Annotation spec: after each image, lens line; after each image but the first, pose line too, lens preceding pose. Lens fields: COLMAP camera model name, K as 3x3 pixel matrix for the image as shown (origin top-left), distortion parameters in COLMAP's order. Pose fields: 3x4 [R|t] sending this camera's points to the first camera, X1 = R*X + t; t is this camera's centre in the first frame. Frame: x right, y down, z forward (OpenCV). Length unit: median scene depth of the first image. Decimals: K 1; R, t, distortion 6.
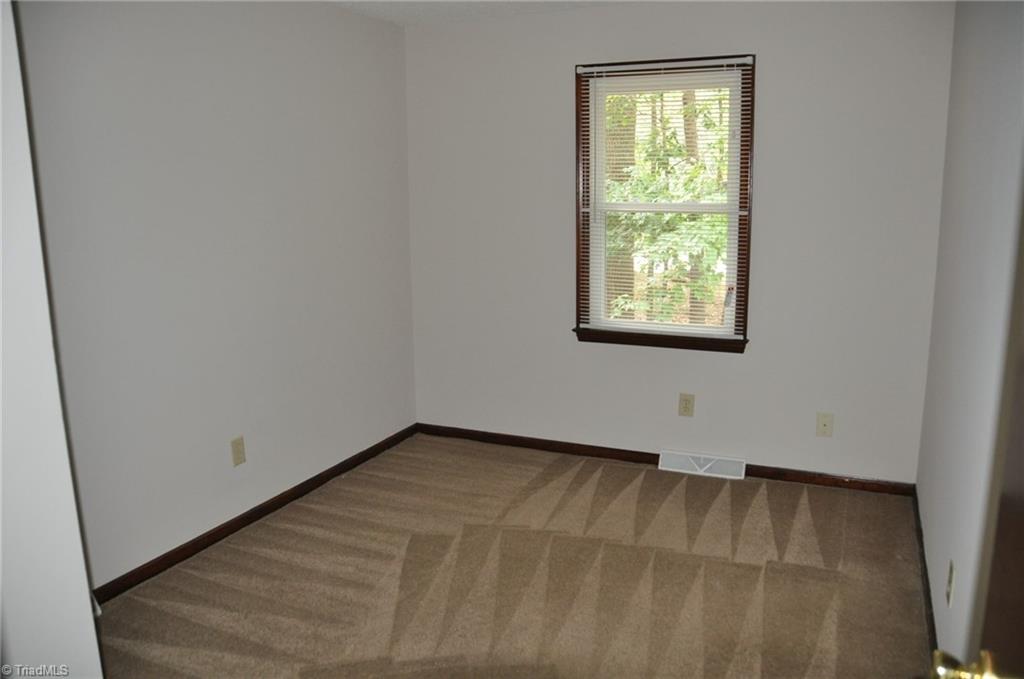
lens RADIAL K [[797.0, 0, 512.0], [0, 797.0, 339.5], [0, 0, 1]] dist [-0.157597, 0.118693]
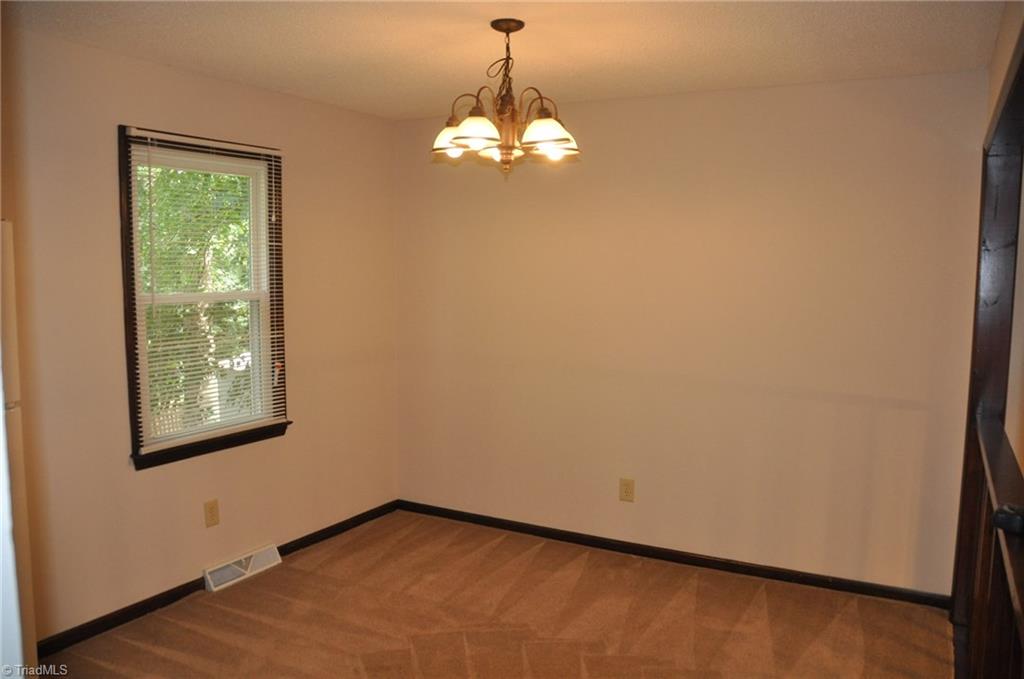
lens RADIAL K [[797.0, 0, 512.0], [0, 797.0, 339.5], [0, 0, 1]] dist [-0.157597, 0.118693]
pose [[0.128205, -0.075021, 0.988906, -0.643595], [0.198912, 0.978818, 0.048468, -0.091280], [-0.971595, 0.190492, 0.140412, 0.530549]]
